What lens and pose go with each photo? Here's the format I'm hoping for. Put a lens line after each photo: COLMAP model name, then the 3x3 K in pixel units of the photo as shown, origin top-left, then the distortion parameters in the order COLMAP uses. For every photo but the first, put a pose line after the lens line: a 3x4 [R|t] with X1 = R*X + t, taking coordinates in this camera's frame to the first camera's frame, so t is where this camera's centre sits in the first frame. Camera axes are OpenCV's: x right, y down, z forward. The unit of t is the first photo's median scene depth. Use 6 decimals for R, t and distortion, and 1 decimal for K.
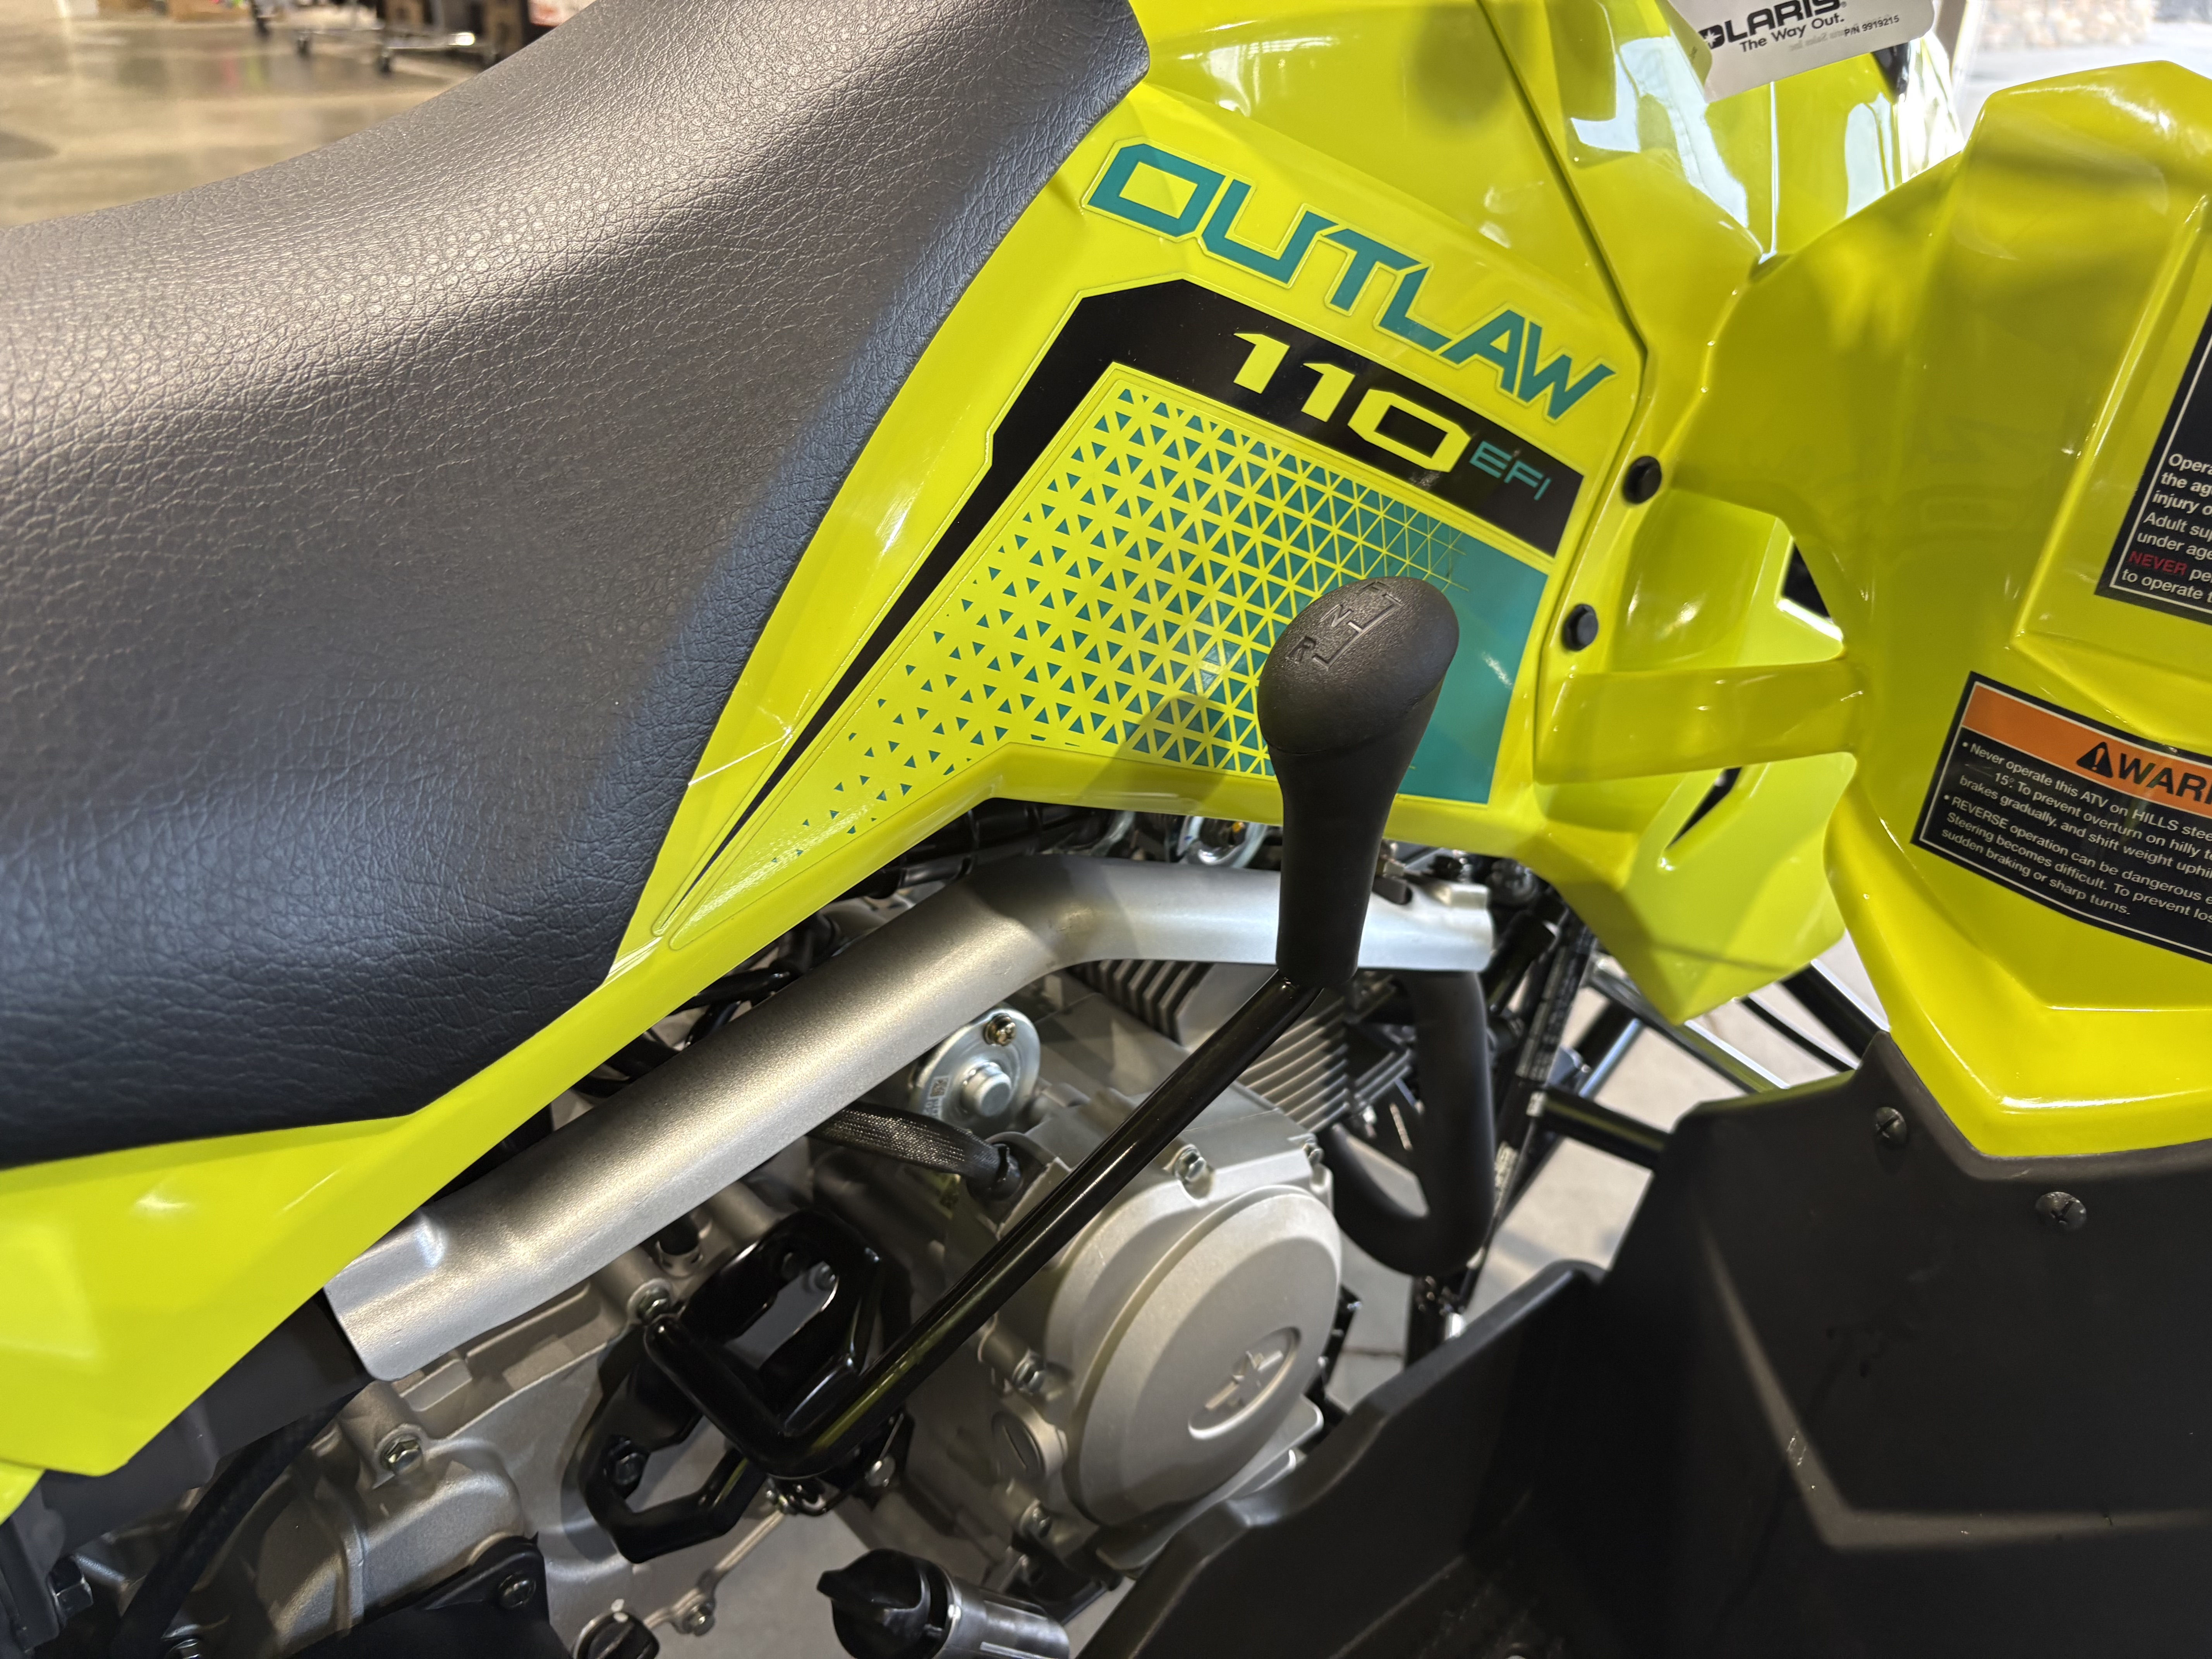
lens RADIAL K [[1616.5, 0, 1106.0], [0, 1616.5, 829.5], [0, 0, 1]] dist [0.003867, -0.000140]
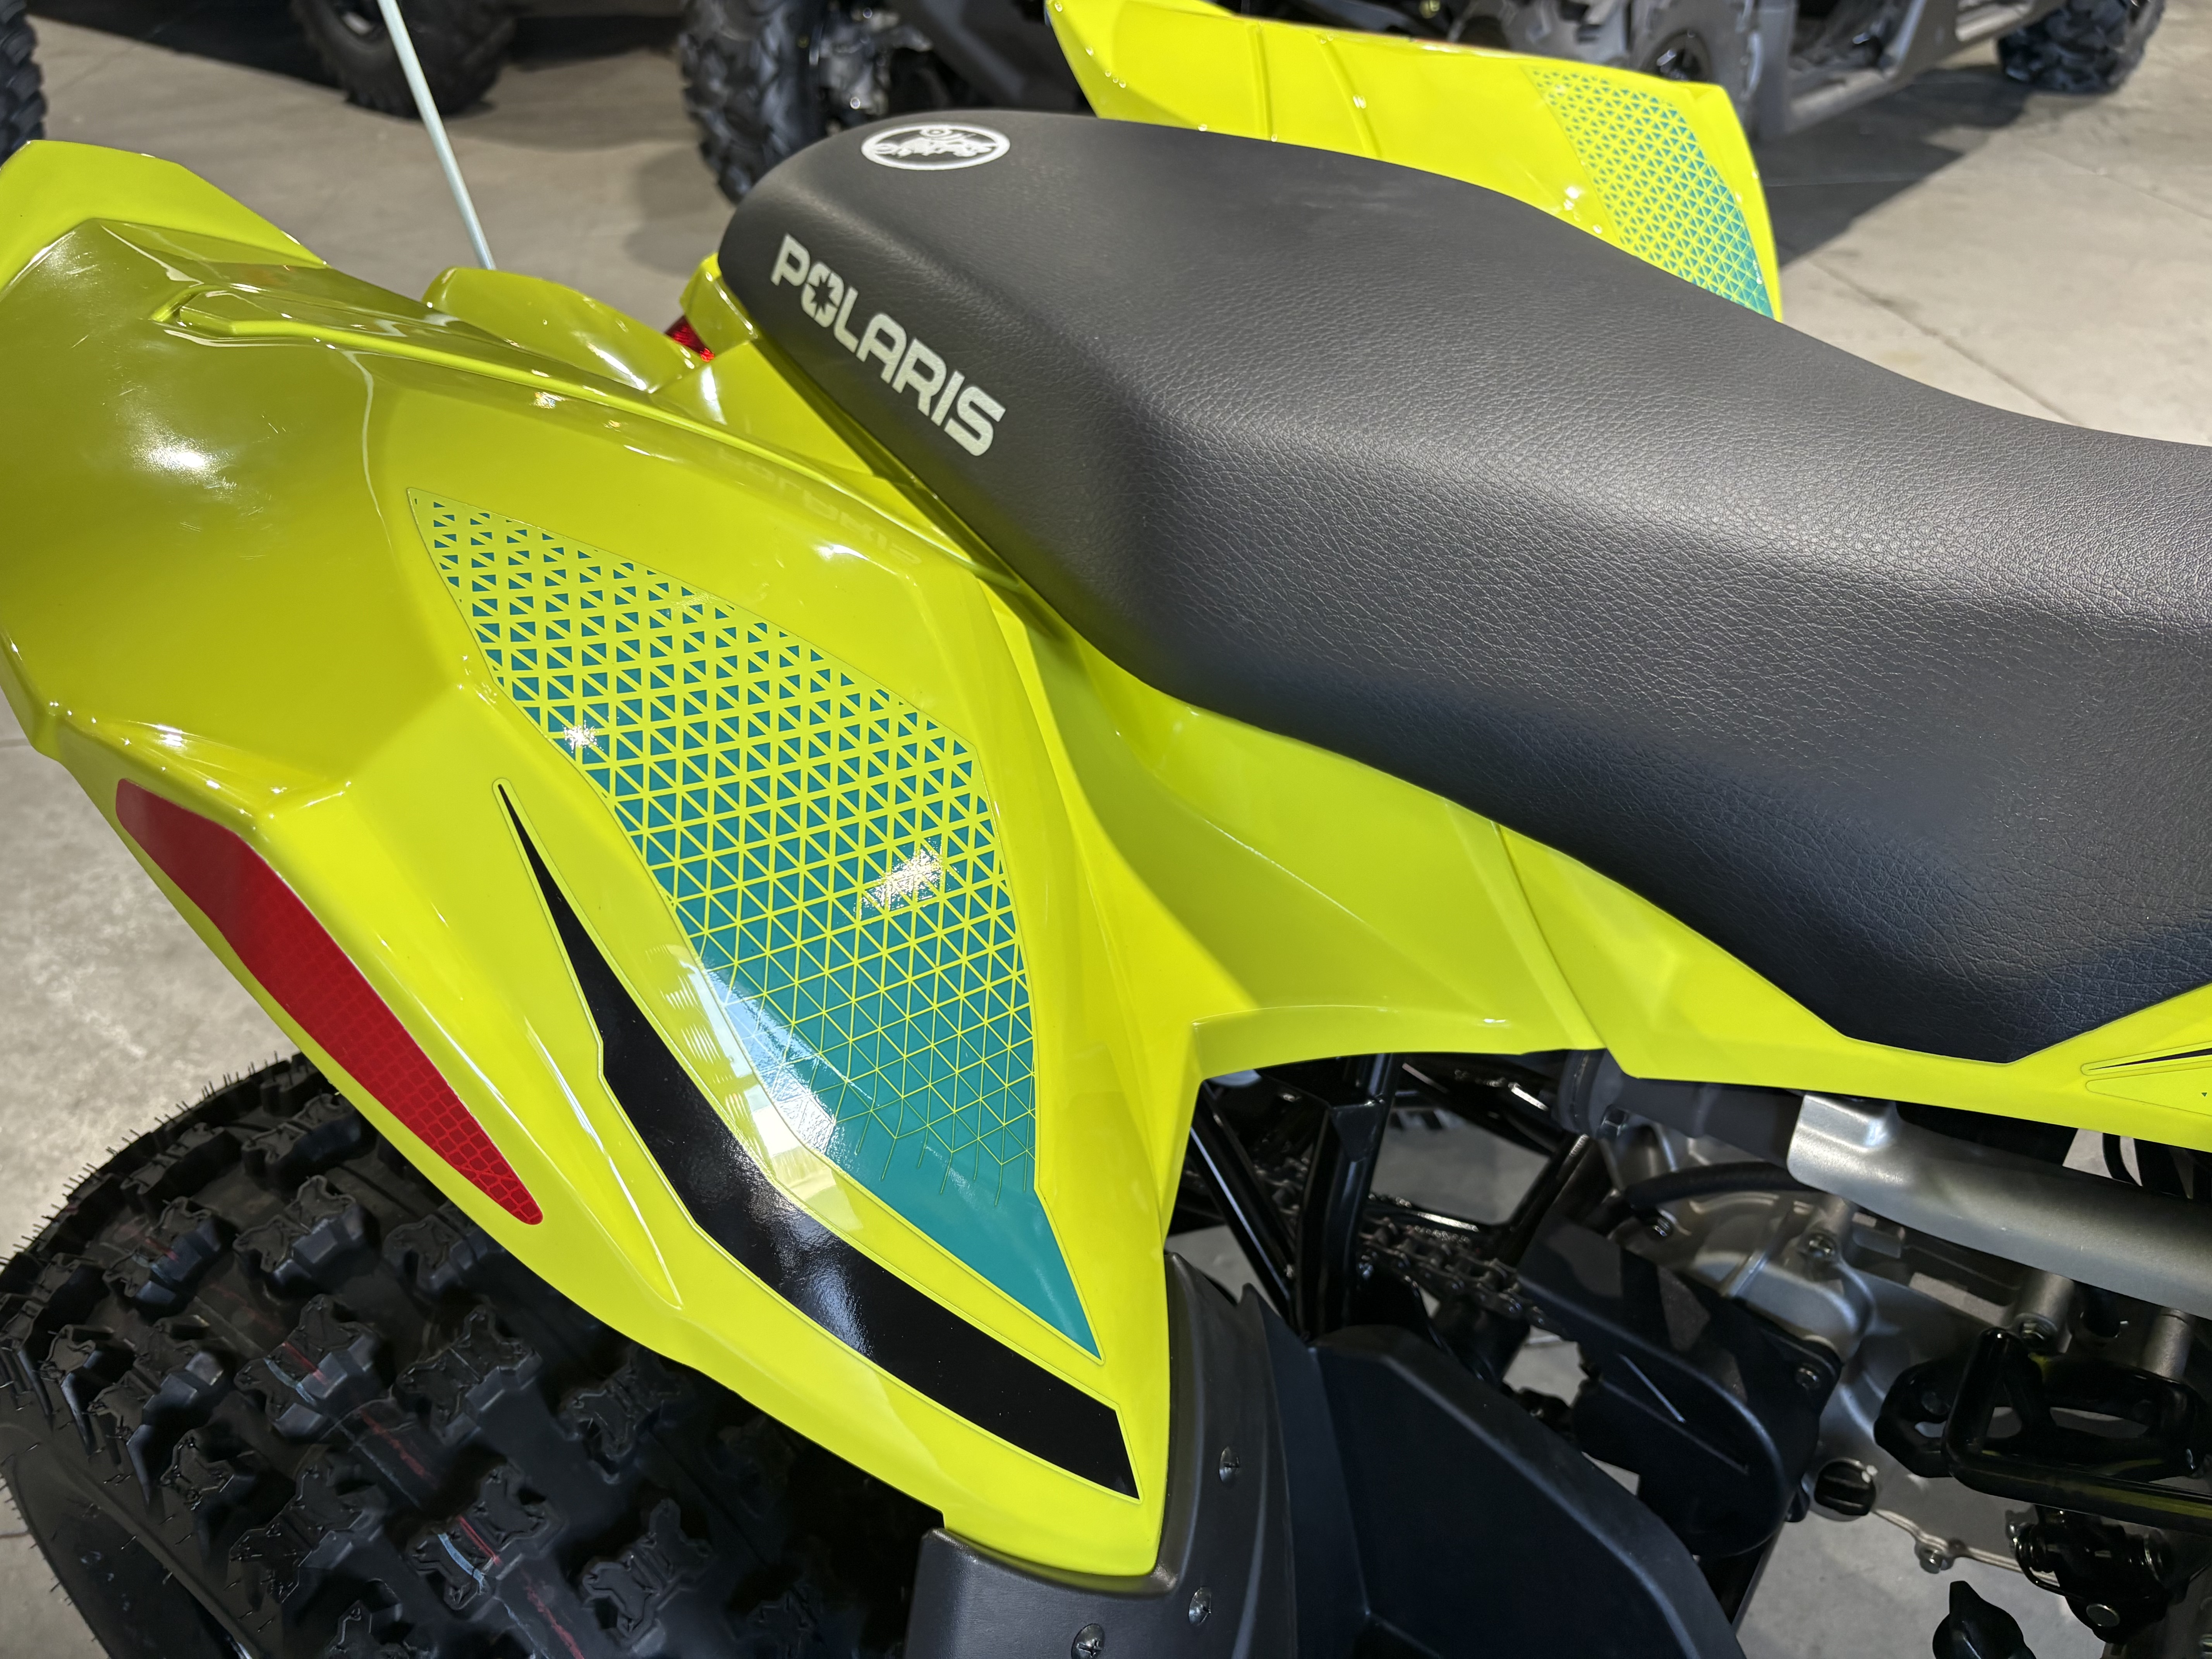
lens RADIAL K [[1616.5, 0, 1106.0], [0, 1616.5, 829.5], [0, 0, 1]] dist [0.003867, -0.000140]
pose [[0.195525, 0.534576, -0.822191, 0.471936], [-0.451191, 0.793411, 0.408565, -0.231928], [0.870745, 0.291081, 0.396328, -0.254360]]
